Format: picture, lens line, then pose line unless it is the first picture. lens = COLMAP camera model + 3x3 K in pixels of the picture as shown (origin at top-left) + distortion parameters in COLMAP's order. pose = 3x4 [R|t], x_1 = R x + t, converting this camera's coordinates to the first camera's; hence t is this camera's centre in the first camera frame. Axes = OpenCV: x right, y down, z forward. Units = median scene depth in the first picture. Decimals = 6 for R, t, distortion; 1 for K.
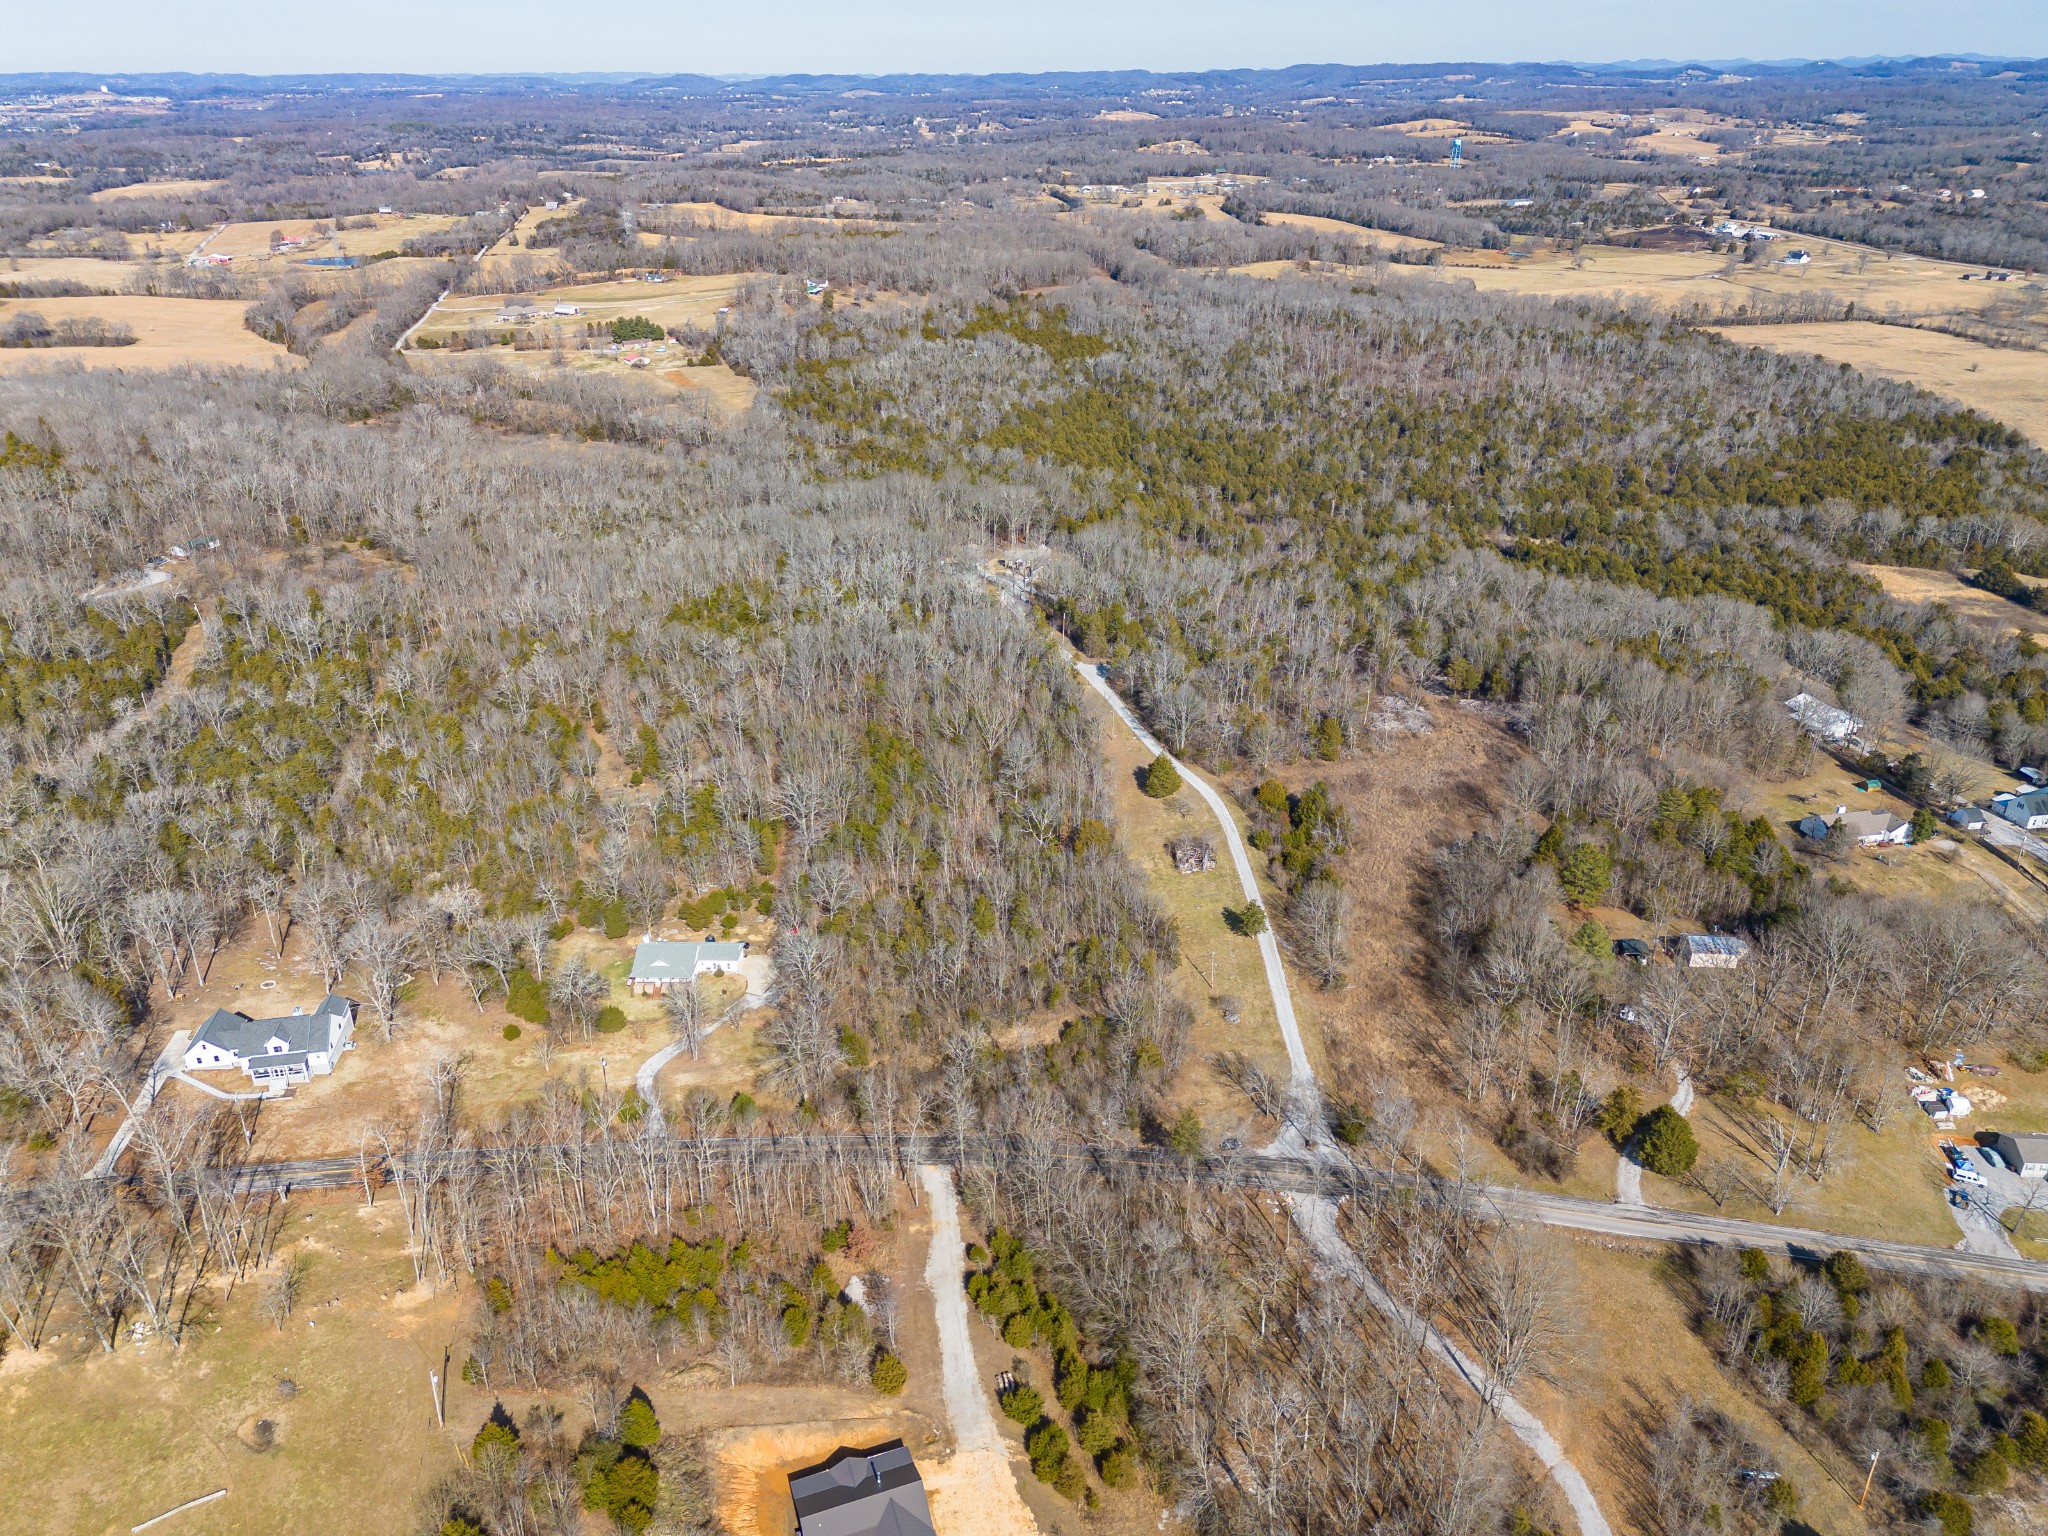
lens RADIAL K [[1434.5, 0, 1024.0], [0, 1434.5, 768.0], [0, 0, 1]] dist [0.084367, -0.052706]
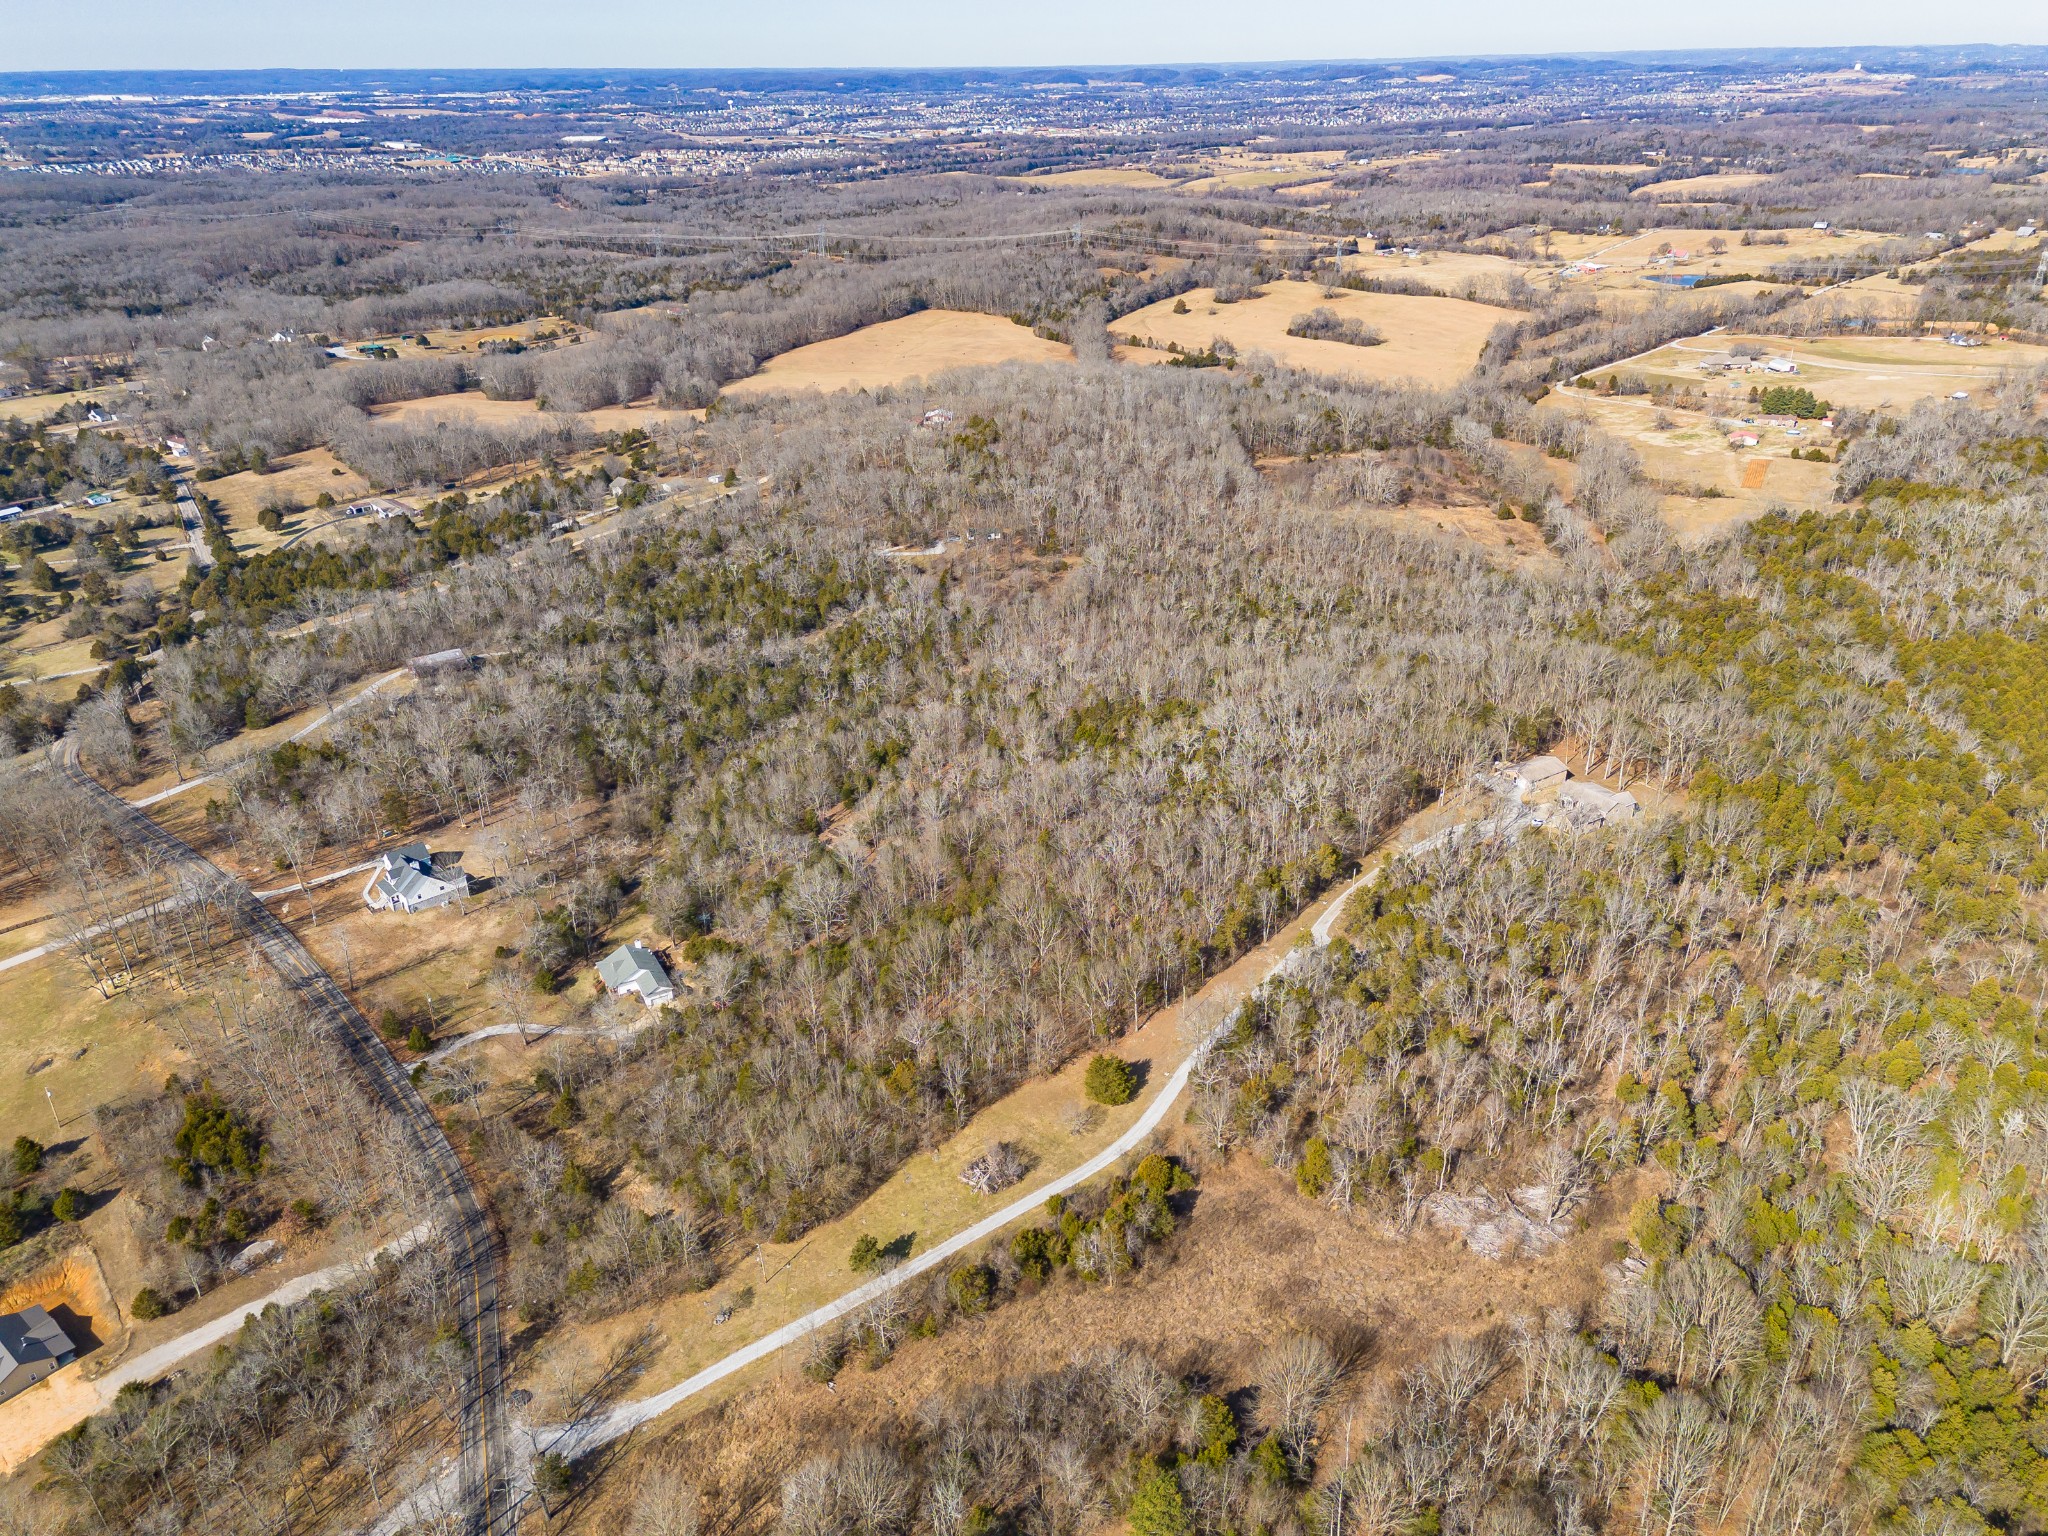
lens RADIAL K [[1424.0, 0, 1022.1], [0, 1424.0, 795.9], [0, 0, 1]] dist [0.069726, -0.030942]
pose [[0.527087, 0.386521, -0.756823, 0.432470], [-0.359550, 0.908370, 0.213510, -0.206675], [0.770002, 0.159578, 0.617764, 0.291692]]
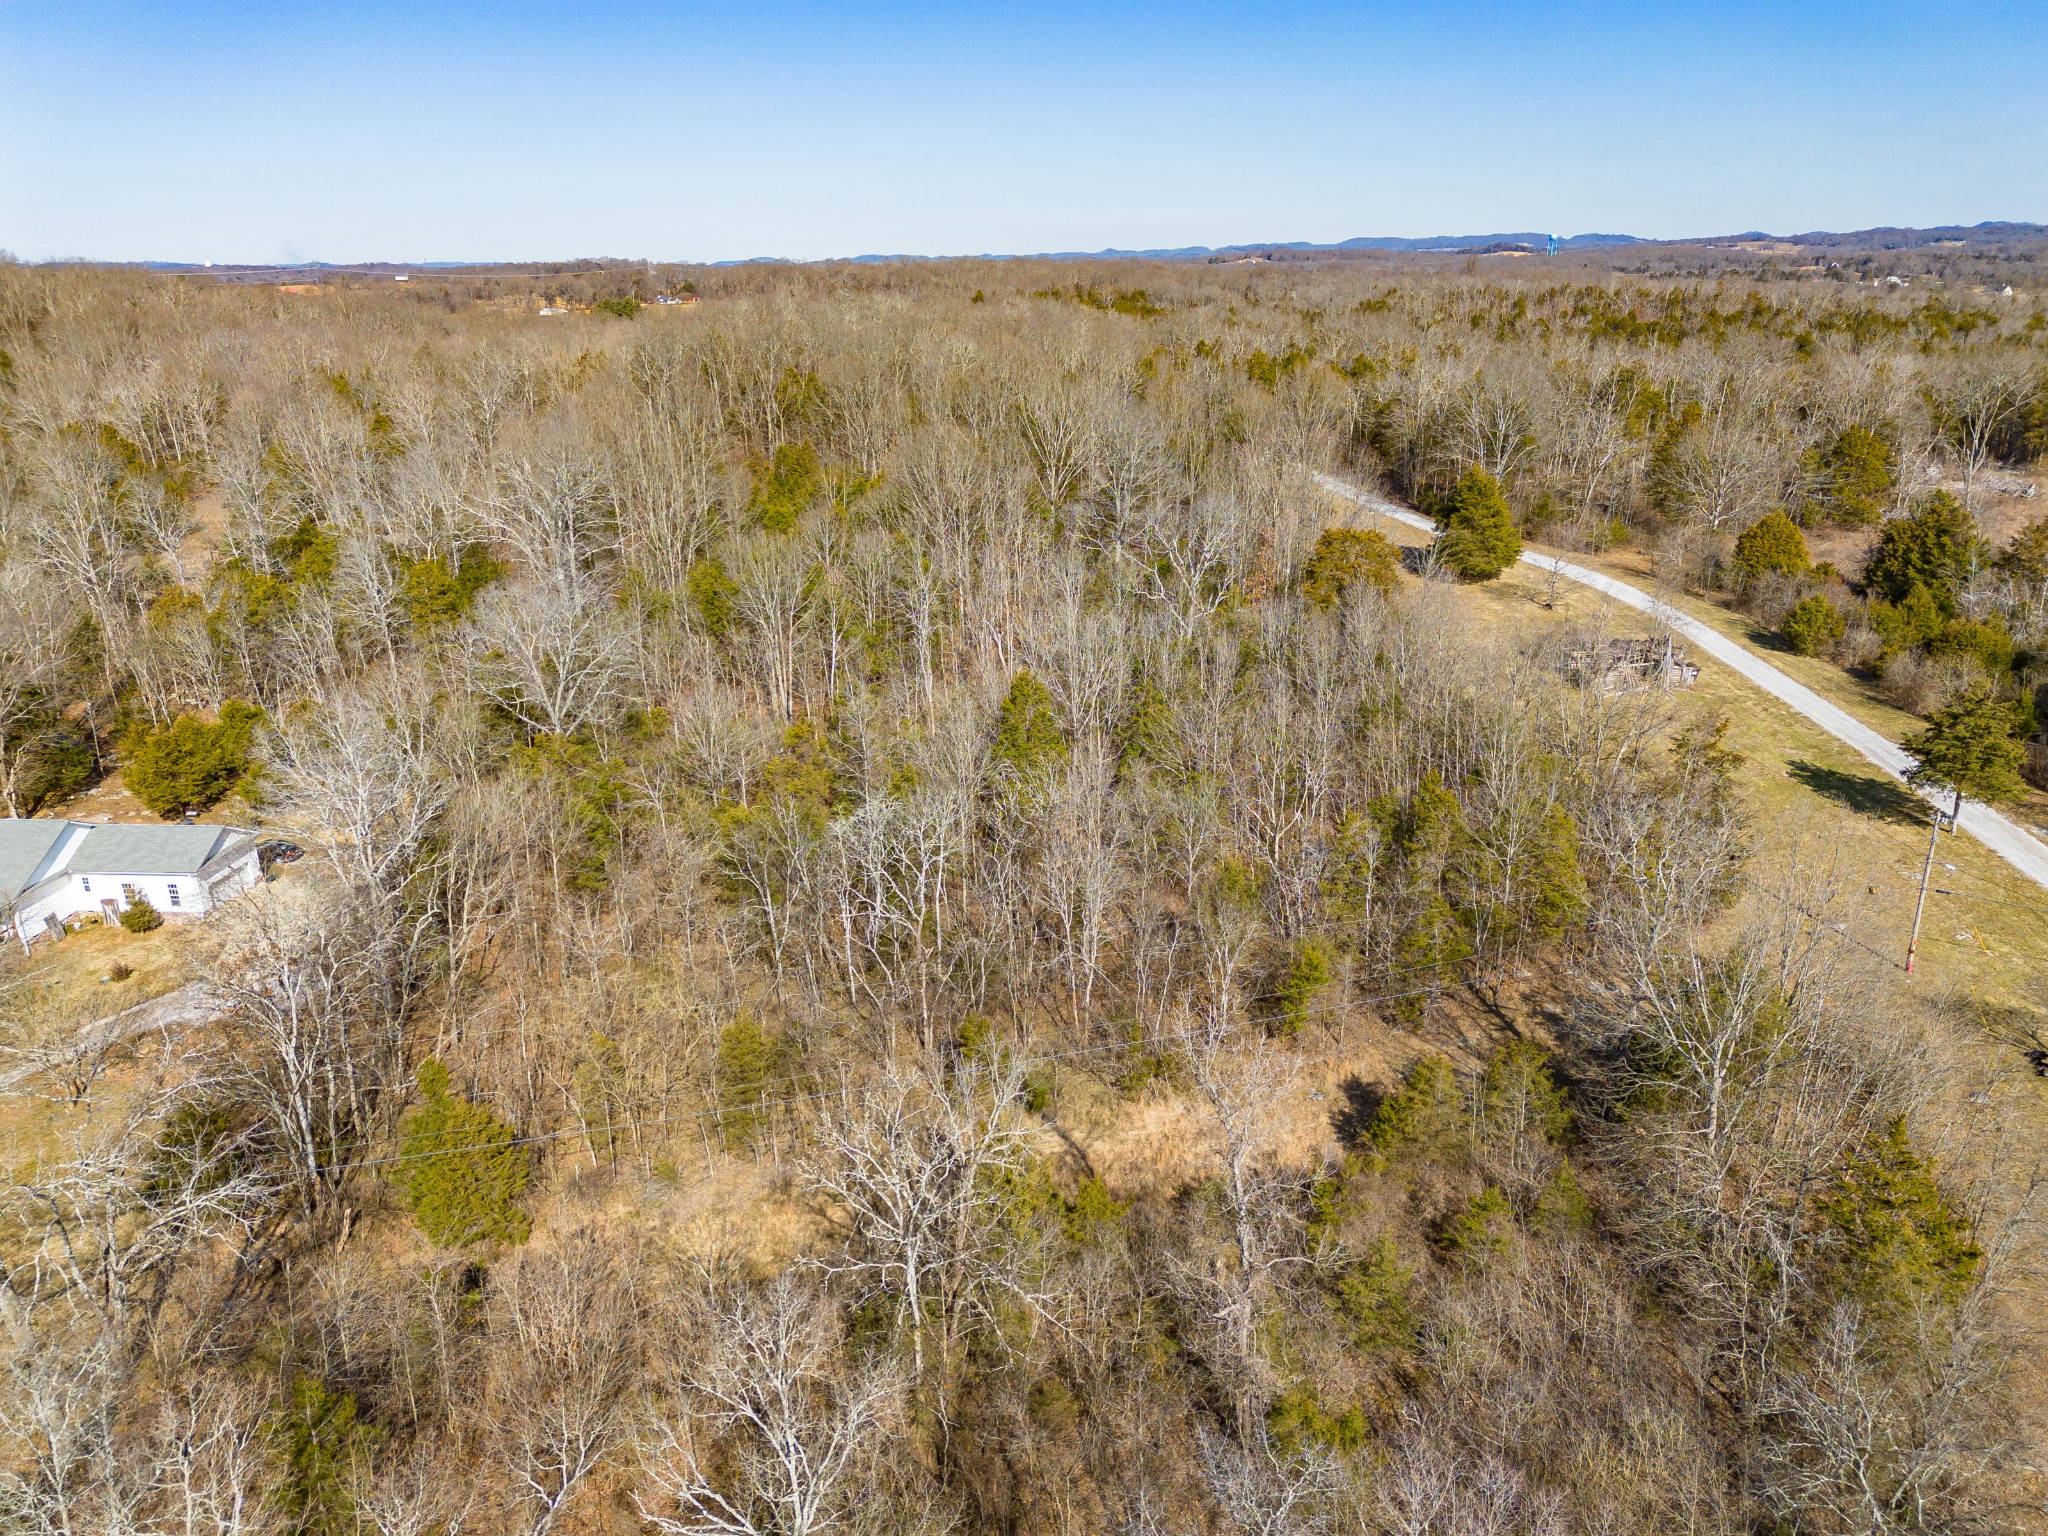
lens RADIAL K [[1434.5, 0, 1024.0], [0, 1434.5, 768.0], [0, 0, 1]] dist [0.084367, -0.052706]
pose [[0.999197, 0.007695, -0.039329, -0.010393], [-0.012112, 0.993482, -0.113341, 0.083268], [0.038200, 0.113726, 0.992777, 0.407265]]
